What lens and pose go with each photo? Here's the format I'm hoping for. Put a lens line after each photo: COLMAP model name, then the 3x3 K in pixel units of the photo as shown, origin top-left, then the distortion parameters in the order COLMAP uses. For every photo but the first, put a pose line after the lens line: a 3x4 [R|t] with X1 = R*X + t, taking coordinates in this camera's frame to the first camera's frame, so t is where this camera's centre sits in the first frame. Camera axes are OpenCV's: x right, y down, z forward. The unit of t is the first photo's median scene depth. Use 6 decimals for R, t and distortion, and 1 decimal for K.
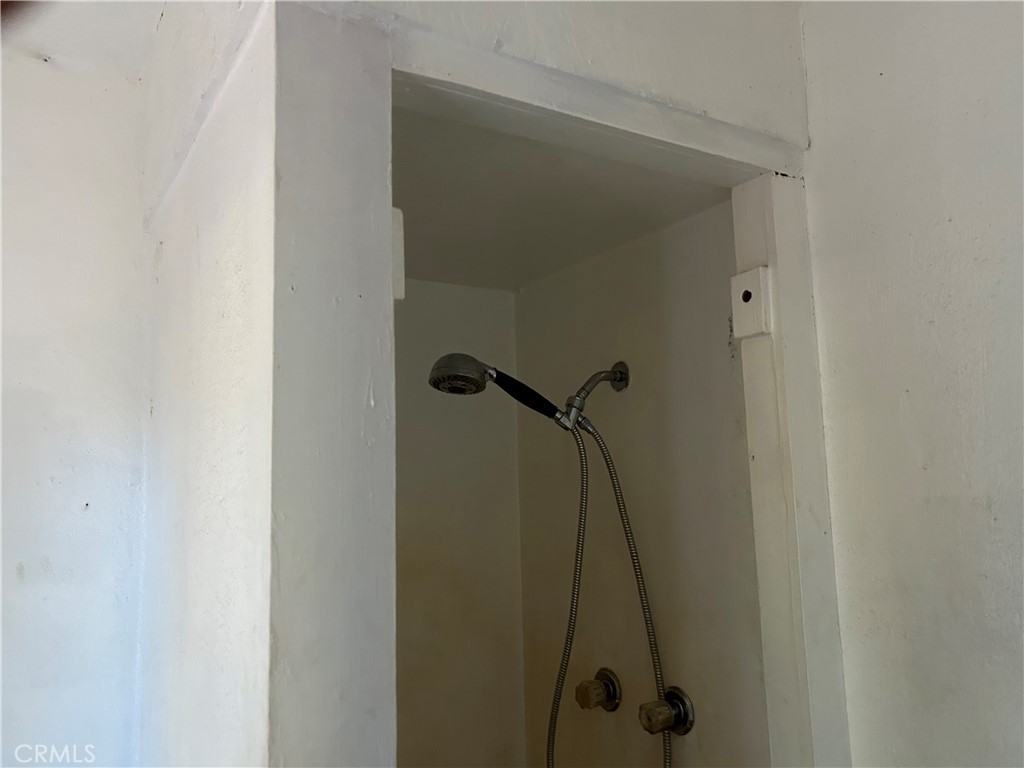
lens RADIAL K [[754.5, 0, 506.9], [0, 754.5, 385.3], [0, 0, 1]] dist [0.042797, -0.055147]
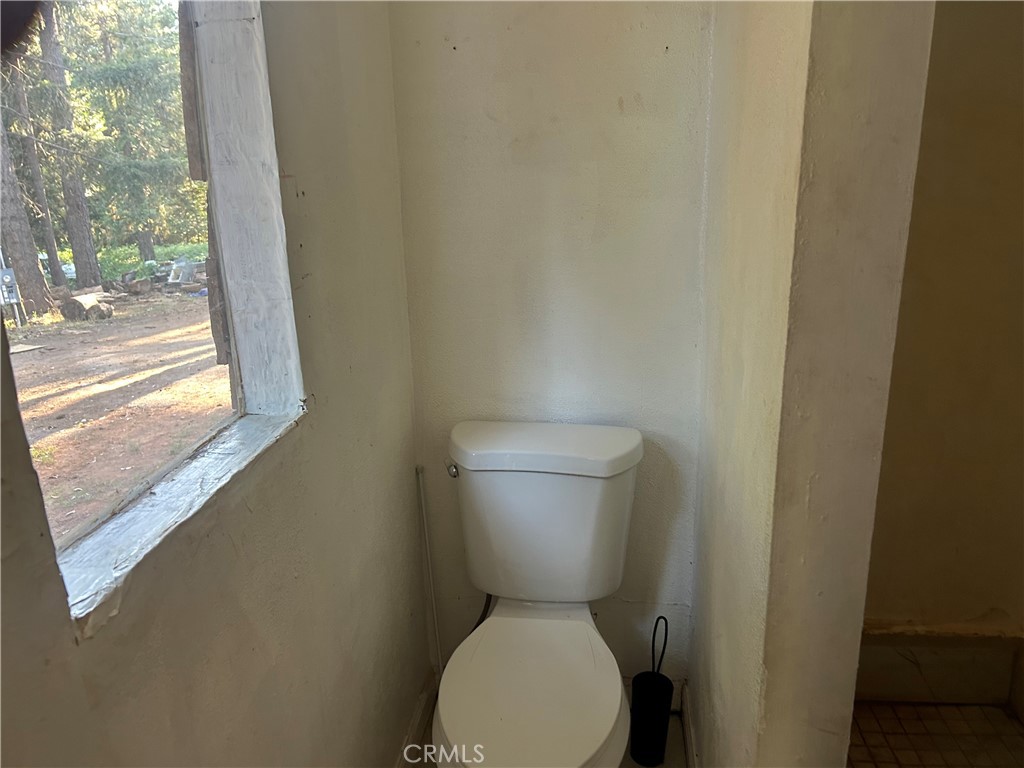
lens RADIAL K [[754.5, 0, 506.9], [0, 754.5, 385.3], [0, 0, 1]] dist [0.042797, -0.055147]
pose [[0.768940, 0.185826, -0.611719, 0.146517], [0.086874, 0.917581, 0.387942, 0.286736], [0.633391, -0.351446, 0.689421, -0.298484]]
